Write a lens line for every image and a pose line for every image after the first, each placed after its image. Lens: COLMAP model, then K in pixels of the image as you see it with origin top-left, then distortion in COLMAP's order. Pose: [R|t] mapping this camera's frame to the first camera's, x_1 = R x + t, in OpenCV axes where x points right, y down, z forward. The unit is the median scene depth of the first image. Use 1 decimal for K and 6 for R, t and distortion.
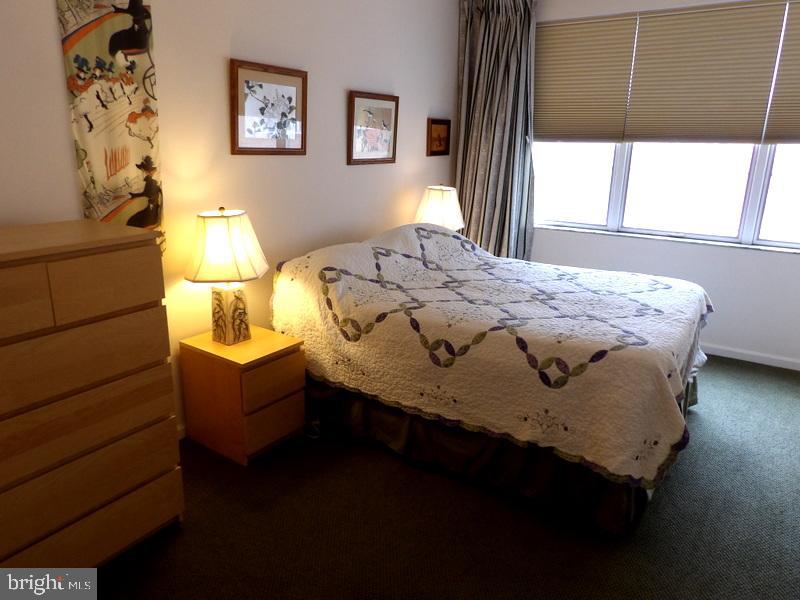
lens RADIAL K [[568.8, 0, 392.9], [0, 568.8, 299.8], [0, 0, 1]] dist [-0.019183, 0.013043]
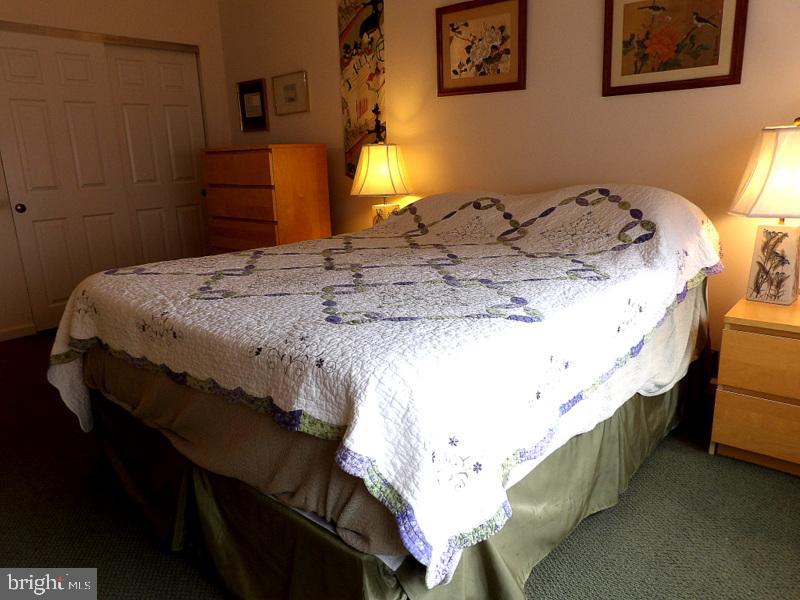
lens RADIAL K [[568.8, 0, 396.4], [0, 568.8, 301.2], [0, 0, 1]] dist [-0.019183, 0.013043]
pose [[-0.145592, 0.238907, -0.960066, 1.067009], [-0.240260, 0.932818, 0.268562, -0.189838], [0.959728, 0.269766, -0.078411, 1.324200]]
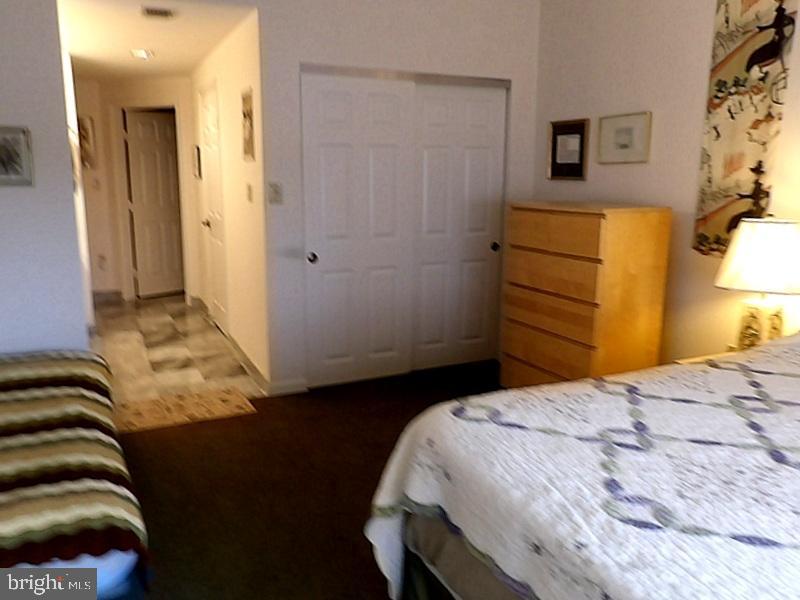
lens RADIAL K [[630.1, 0, 398.2], [0, 630.1, 301.8], [0, 0, 1]] dist [-0.022977, 0.032758]
pose [[-0.510910, 0.153017, -0.845906, 0.940675], [-0.245395, 0.917123, 0.314113, -0.219161], [0.823865, 0.368064, -0.431018, 1.070413]]
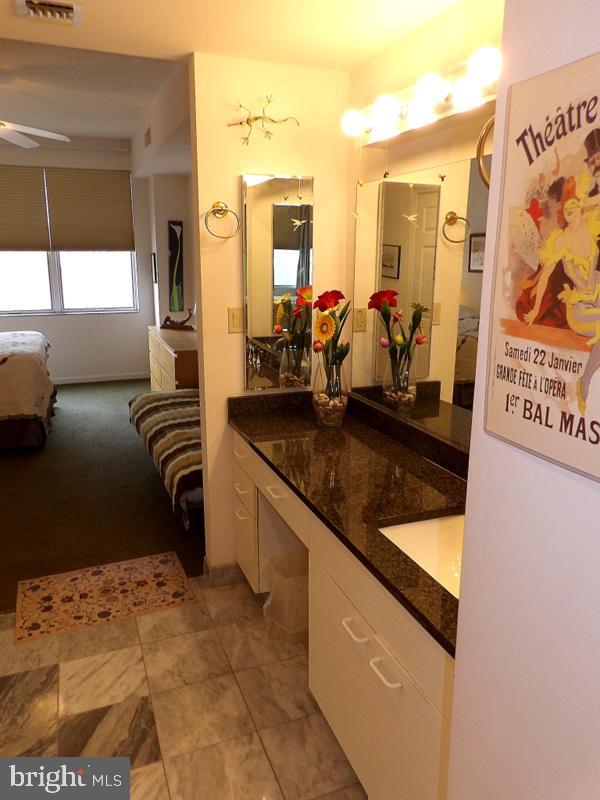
lens RADIAL K [[568.8, 0, 298.5], [0, 568.8, 397.3], [0, 0, 1]] dist [-0.019183, 0.013043]
pose [[0.568824, -0.208264, 0.795654, -0.550960], [0.222448, 0.970310, 0.094950, 0.227762], [-0.791805, 0.122982, 0.598264, -0.822760]]
